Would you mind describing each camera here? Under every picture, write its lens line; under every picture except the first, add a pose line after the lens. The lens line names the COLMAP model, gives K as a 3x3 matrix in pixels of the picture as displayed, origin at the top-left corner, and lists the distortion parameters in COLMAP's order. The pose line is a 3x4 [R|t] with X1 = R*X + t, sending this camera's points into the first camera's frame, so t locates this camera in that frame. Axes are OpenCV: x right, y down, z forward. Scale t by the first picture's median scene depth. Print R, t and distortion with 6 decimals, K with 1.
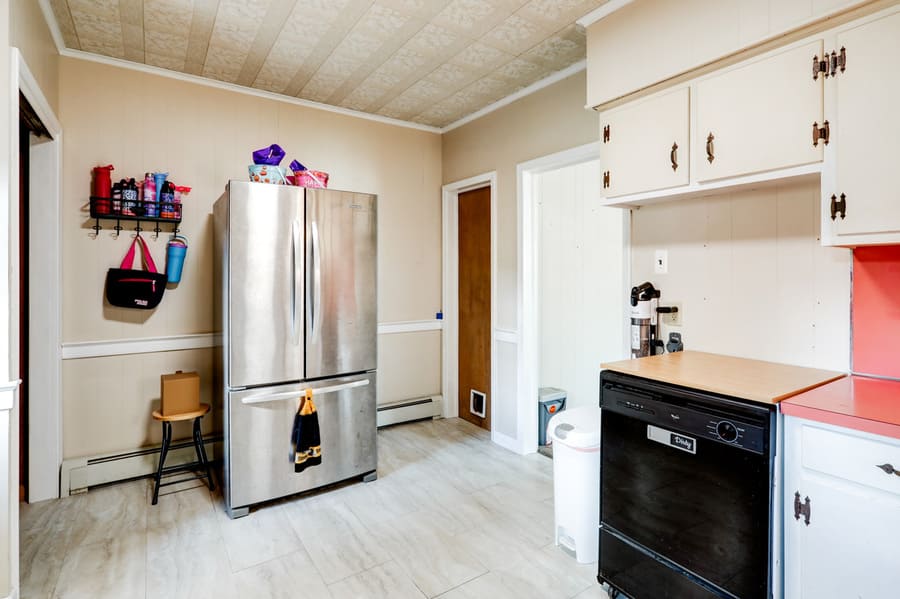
lens RADIAL K [[467.1, 0, 451.9], [0, 467.1, 263.2], [0, 0, 1]] dist [-0.002155, -0.000376]
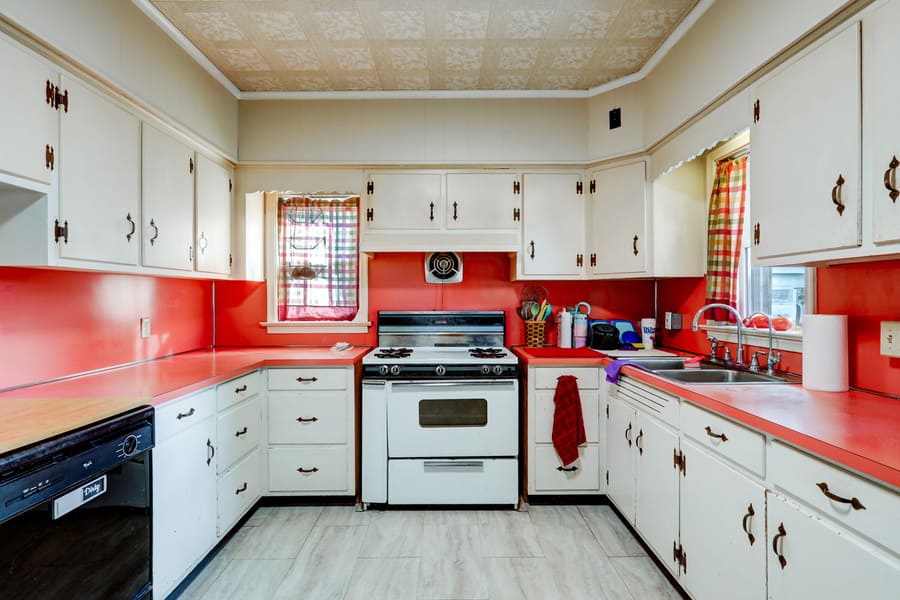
lens RADIAL K [[449.7, 0, 451.5], [0, 449.7, 289.6], [0, 0, 1]] dist [-0.001518, -0.000017]
pose [[-0.844805, 0.012489, 0.534928, -0.493962], [-0.012132, 0.999024, -0.042483, 0.047471], [-0.534936, -0.042380, -0.843829, 1.345453]]
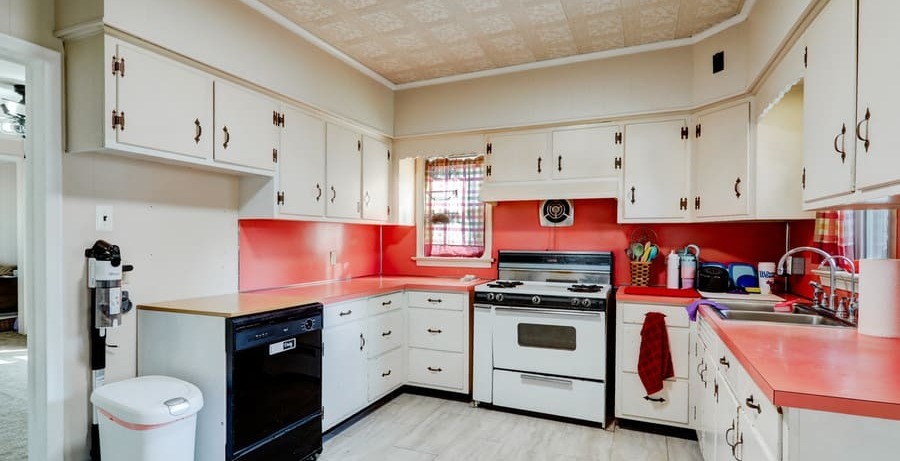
lens RADIAL K [[450.1, 0, 450.0], [0, 450.1, 230.5], [0, 0, 1]] dist [-0.000724, 0.000088]
pose [[-0.557627, 0.013703, 0.829978, -1.005923], [-0.028153, 0.998976, -0.035409, 0.050692], [-0.829614, -0.043112, -0.556670, 1.383717]]
